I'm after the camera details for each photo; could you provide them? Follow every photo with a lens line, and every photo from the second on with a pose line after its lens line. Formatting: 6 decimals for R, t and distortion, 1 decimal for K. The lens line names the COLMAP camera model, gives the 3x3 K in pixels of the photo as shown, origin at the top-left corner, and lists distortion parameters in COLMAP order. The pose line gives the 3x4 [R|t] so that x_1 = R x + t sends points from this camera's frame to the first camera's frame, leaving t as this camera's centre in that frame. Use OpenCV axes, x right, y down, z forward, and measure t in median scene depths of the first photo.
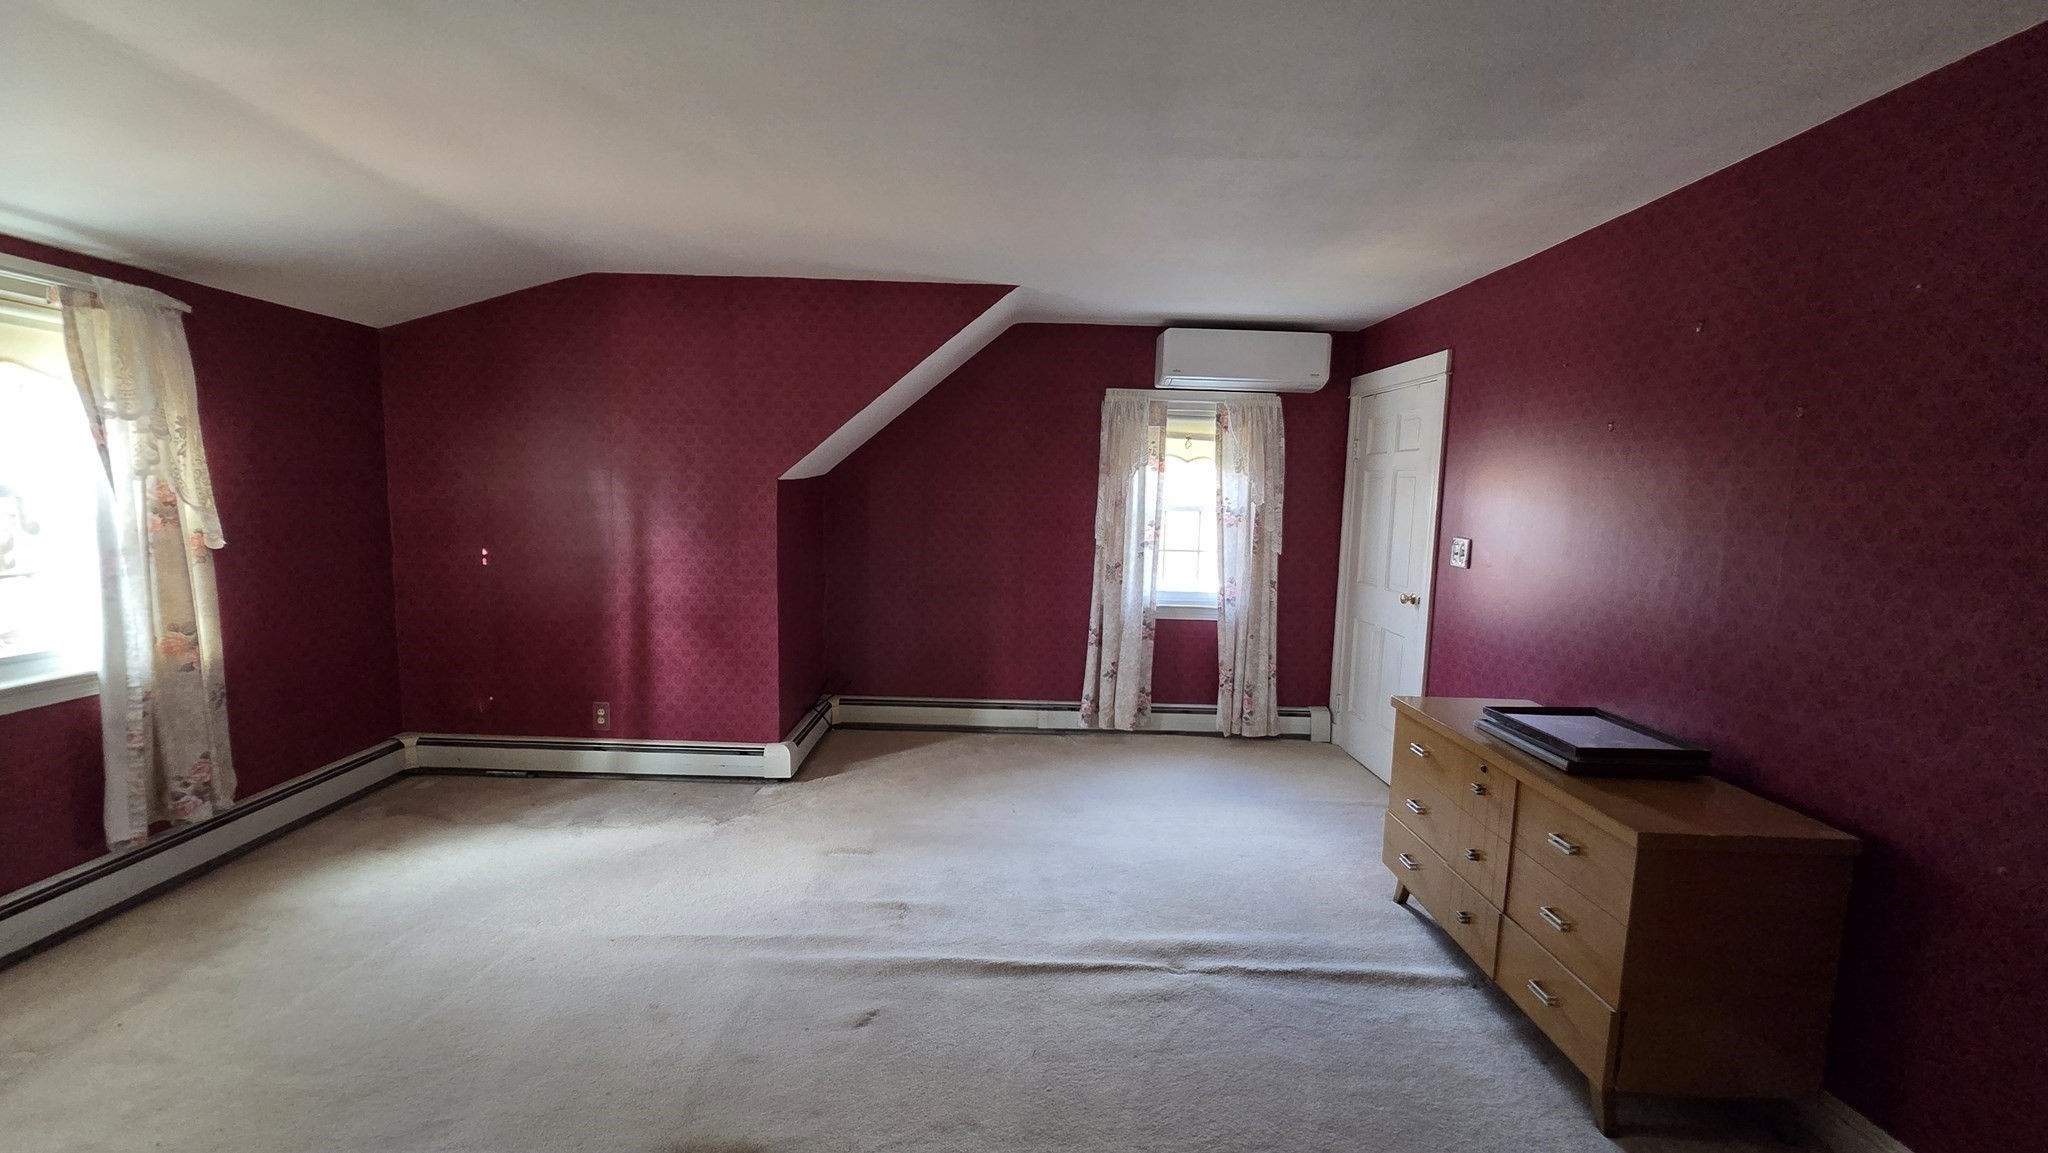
lens RADIAL K [[824.8, 0, 1024.0], [0, 824.8, 576.5], [0, 0, 1]] dist [0.001012, 0.000053]
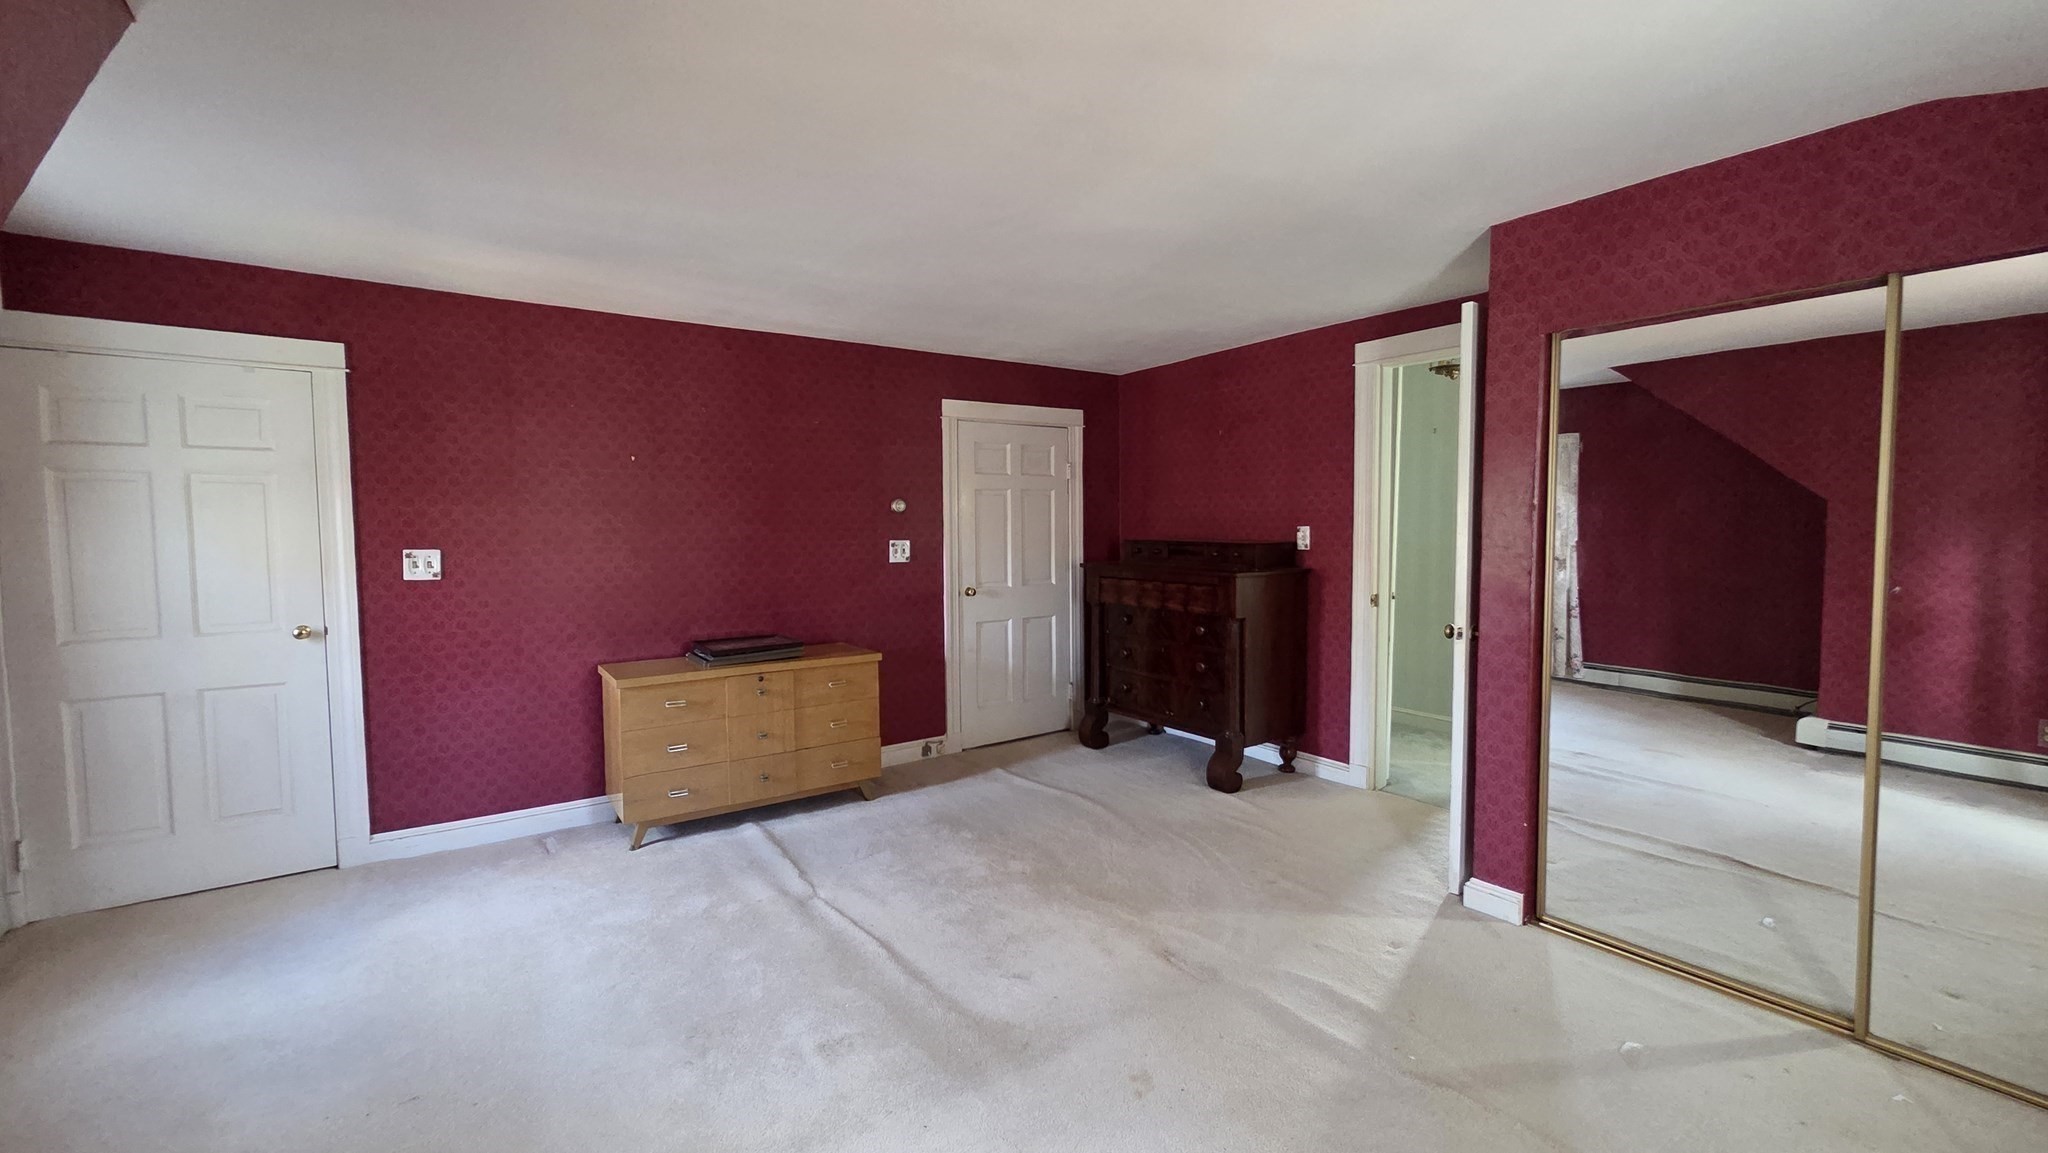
lens RADIAL K [[844.2, 0, 1024.3], [0, 844.2, 570.1], [0, 0, 1]] dist [-0.001758, 0.000184]
pose [[-0.581613, -0.066549, 0.810739, -0.895654], [0.079635, 0.987203, 0.138163, -0.134640], [-0.809558, 0.144921, -0.568870, 1.290570]]
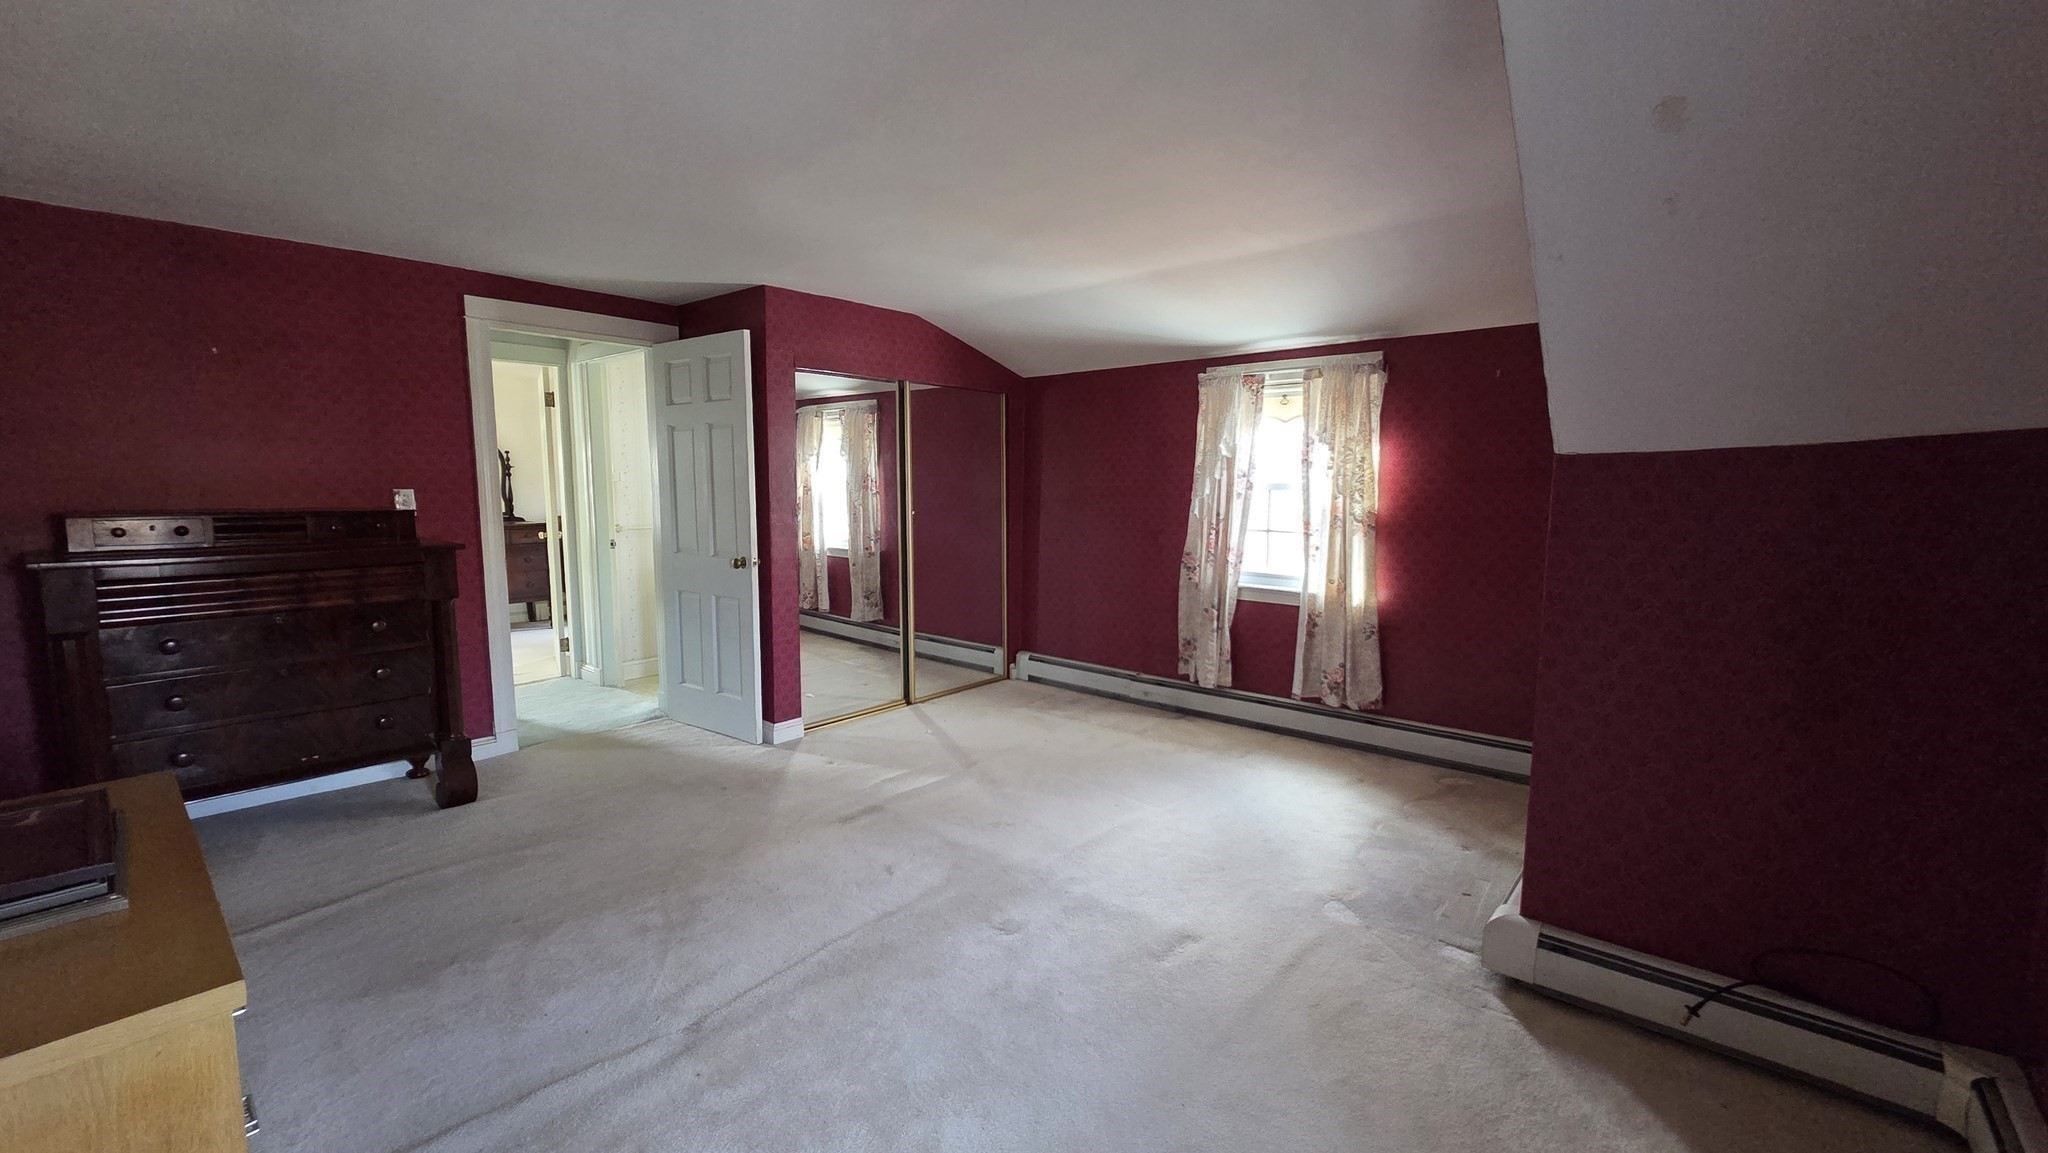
lens RADIAL K [[824.8, 0, 1024.0], [0, 824.8, 576.5], [0, 0, 1]] dist [0.001012, 0.000053]
pose [[-0.645546, 0.059892, -0.761370, 0.525362], [-0.100278, 0.981642, 0.162243, -0.131349], [0.757110, 0.181084, -0.627689, 1.574500]]
